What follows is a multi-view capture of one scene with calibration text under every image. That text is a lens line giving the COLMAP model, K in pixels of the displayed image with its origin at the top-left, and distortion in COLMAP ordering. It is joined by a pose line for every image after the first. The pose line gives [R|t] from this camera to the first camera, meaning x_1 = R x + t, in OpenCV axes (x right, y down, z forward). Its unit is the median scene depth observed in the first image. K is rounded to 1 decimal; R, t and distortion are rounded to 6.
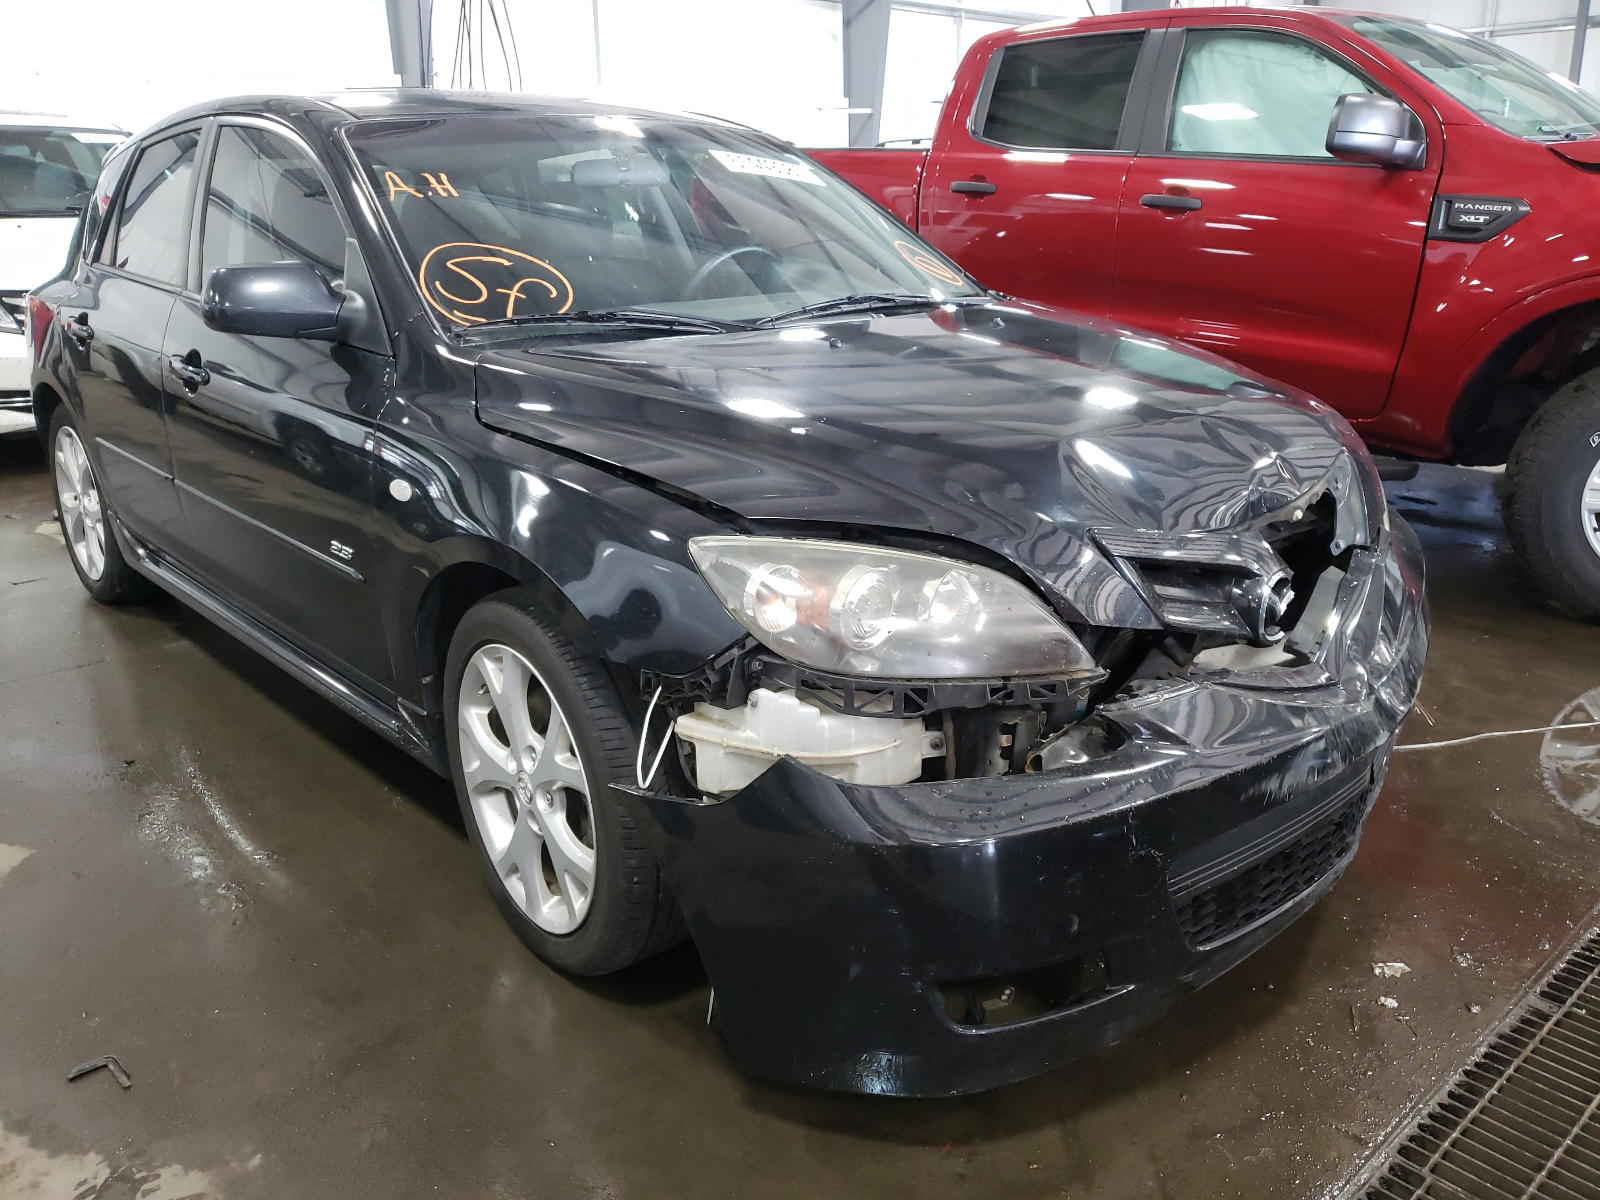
lens RADIAL K [[1299.9, 0, 800.0], [0, 1299.9, 600.0], [0, 0, 1]] dist [0.078072, -0.007624]
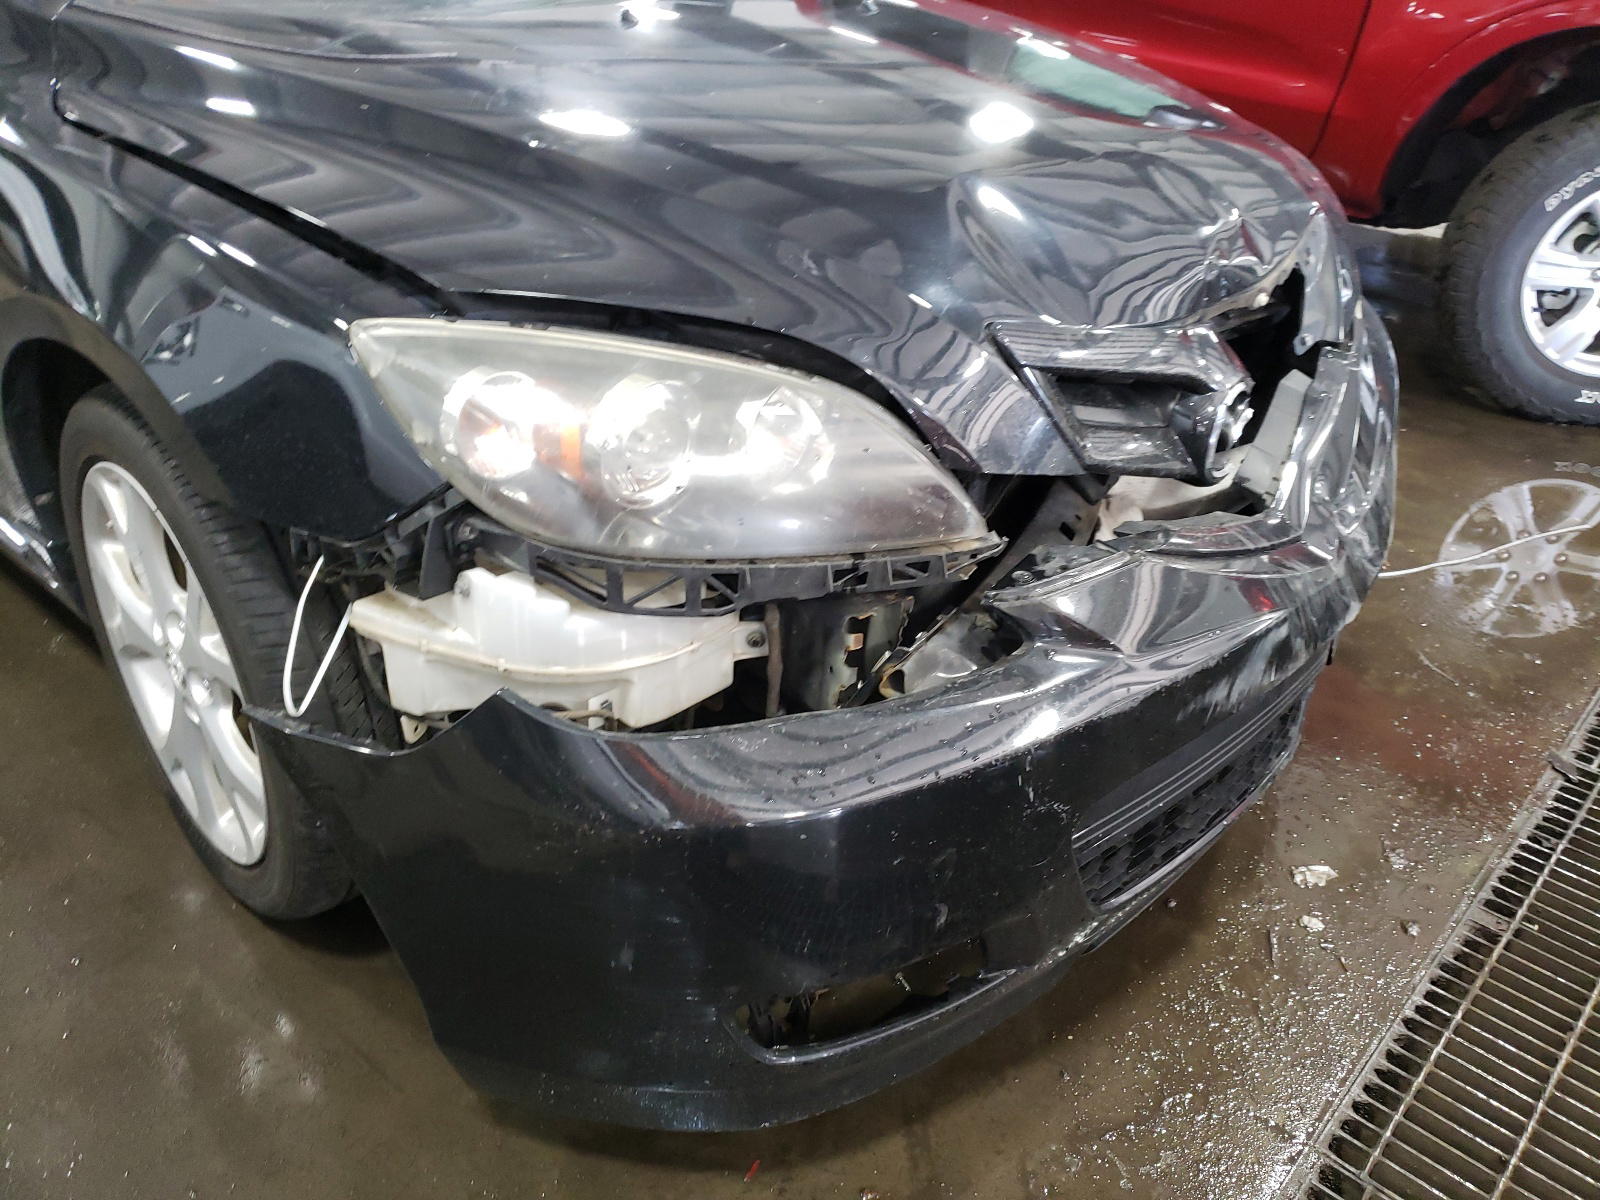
lens RADIAL K [[1299.9, 0, 800.0], [0, 1299.9, 600.0], [0, 0, 1]] dist [0.078072, -0.007624]
pose [[0.994717, 0.008246, 0.102323, 0.058510], [-0.027600, 0.981551, 0.189200, -0.039225], [-0.098875, -0.191025, 0.976593, 0.335398]]
